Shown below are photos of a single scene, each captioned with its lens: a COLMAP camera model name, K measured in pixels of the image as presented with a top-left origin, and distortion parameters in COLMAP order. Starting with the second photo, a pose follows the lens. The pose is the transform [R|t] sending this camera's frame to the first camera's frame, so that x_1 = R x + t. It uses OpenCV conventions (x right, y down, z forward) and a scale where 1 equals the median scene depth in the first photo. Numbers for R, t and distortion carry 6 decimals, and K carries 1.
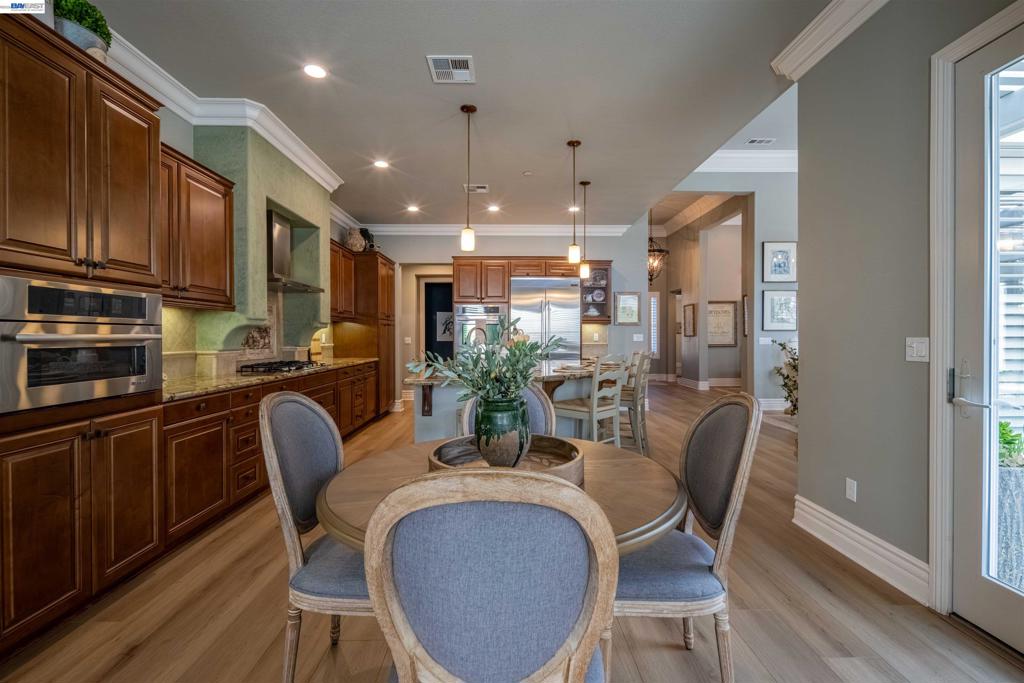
lens RADIAL K [[447.6, 0, 512.0], [0, 447.6, 341.5], [0, 0, 1]] dist [0.006124, -0.004106]
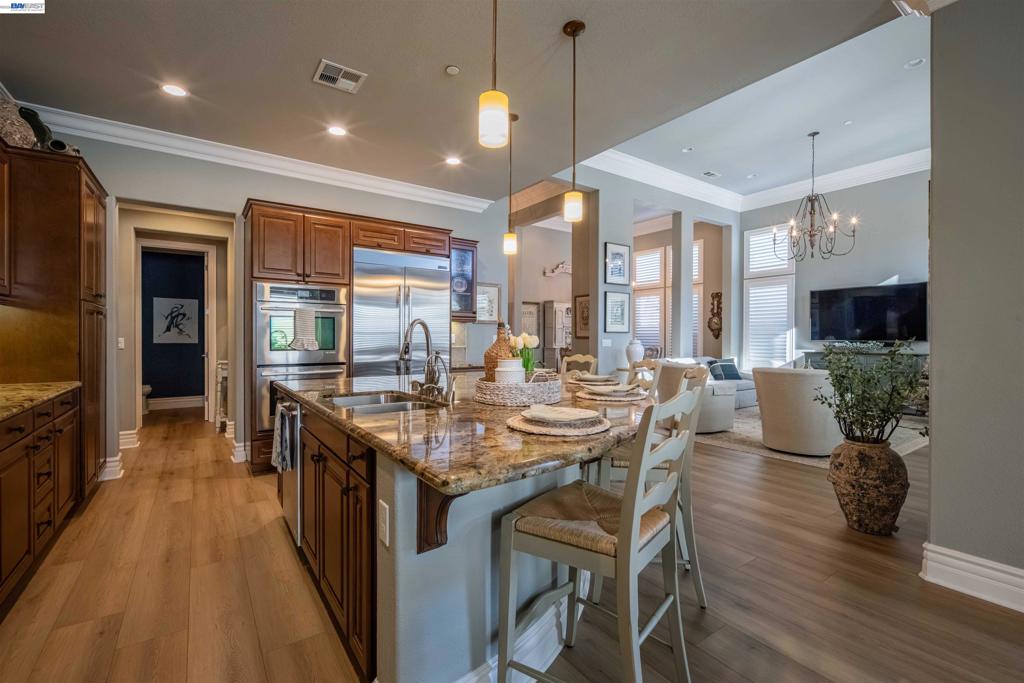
lens RADIAL K [[447.6, 0, 512.0], [0, 447.6, 341.5], [0, 0, 1]] dist [0.006124, -0.004106]
pose [[0.831120, -0.000682, 0.556093, -0.207754], [0.000793, 1.000000, 0.000041, -0.006037], [-0.556092, 0.000407, 0.831120, 0.396760]]
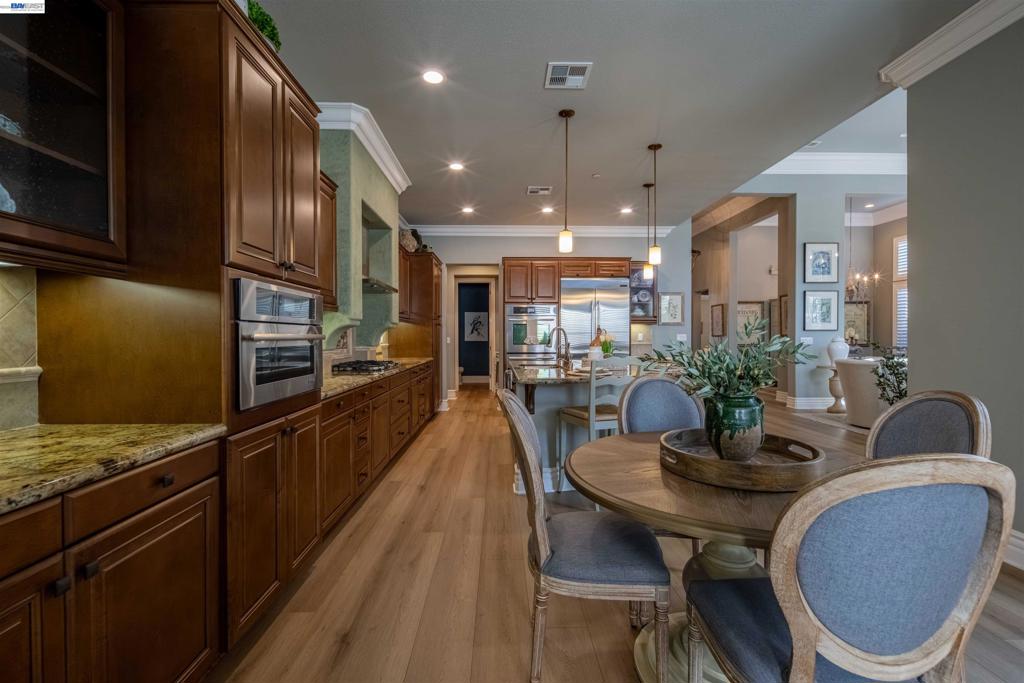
lens RADIAL K [[447.6, 0, 512.0], [0, 447.6, 341.5], [0, 0, 1]] dist [0.006124, -0.004106]
pose [[0.999976, -0.000604, 0.006922, -0.144324], [0.000603, 1.000000, 0.000149, 0.000405], [-0.006922, -0.000145, 0.999976, -0.012986]]
